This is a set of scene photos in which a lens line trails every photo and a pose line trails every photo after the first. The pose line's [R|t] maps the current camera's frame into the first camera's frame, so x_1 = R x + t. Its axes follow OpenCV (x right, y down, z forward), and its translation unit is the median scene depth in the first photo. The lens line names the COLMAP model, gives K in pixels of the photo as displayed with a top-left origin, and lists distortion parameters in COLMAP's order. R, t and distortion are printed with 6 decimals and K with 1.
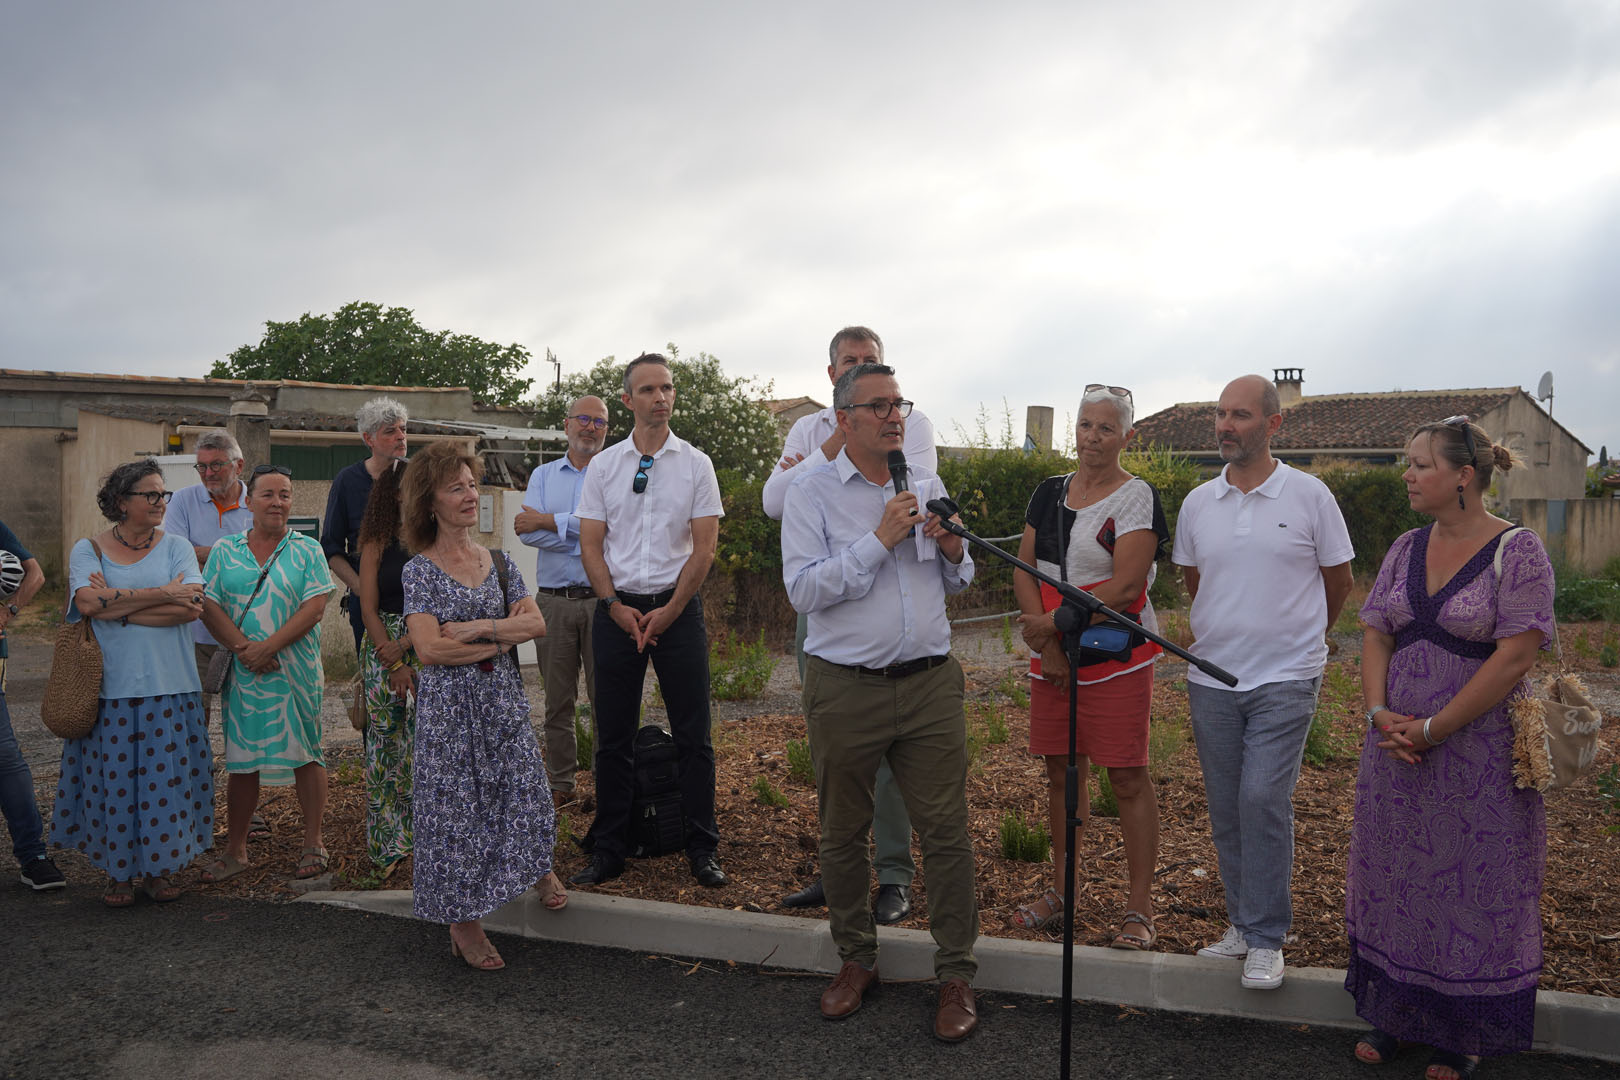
lens RADIAL K [[1367.7, 0, 808.1], [0, 1367.7, 530.9], [0, 0, 1]] dist [-0.188906, 0.201037]
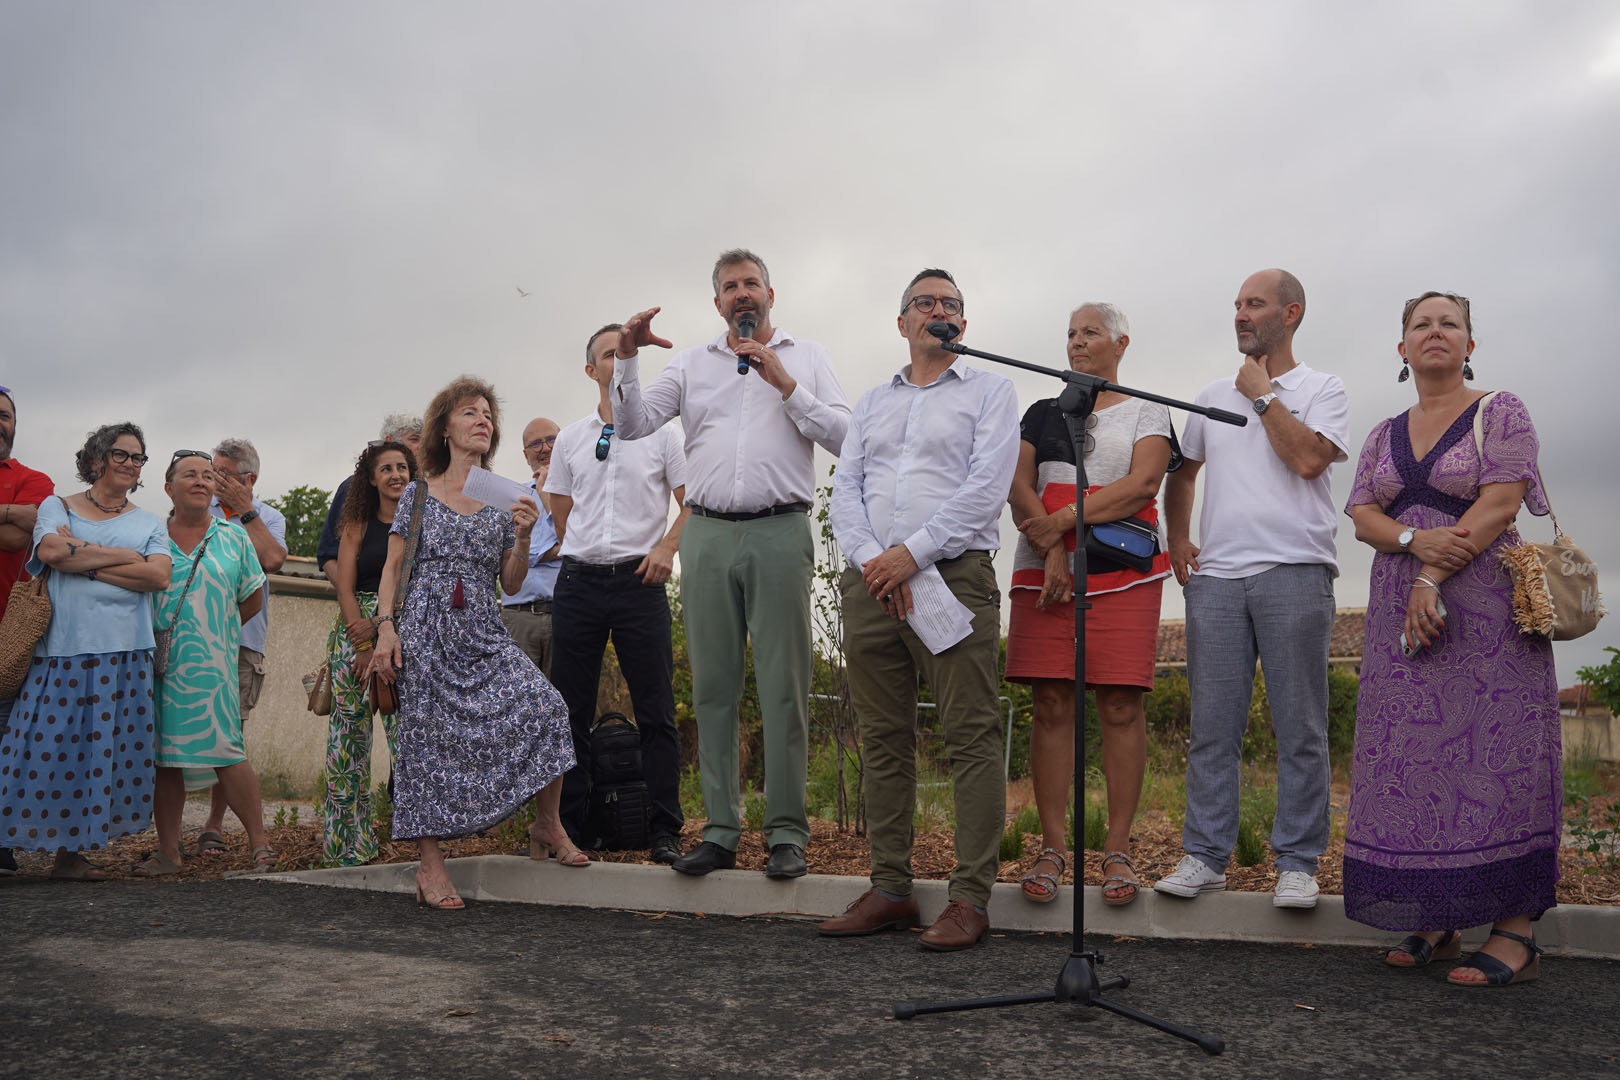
lens RADIAL K [[1366.7, 0, 810.8], [0, 1366.7, 531.9], [0, 0, 1]] dist [-0.193458, 0.209948]
pose [[0.998461, 0.029970, 0.046672, -0.026581], [-0.021036, 0.983200, -0.181313, 0.194196], [-0.051321, 0.180052, 0.982317, 0.019604]]
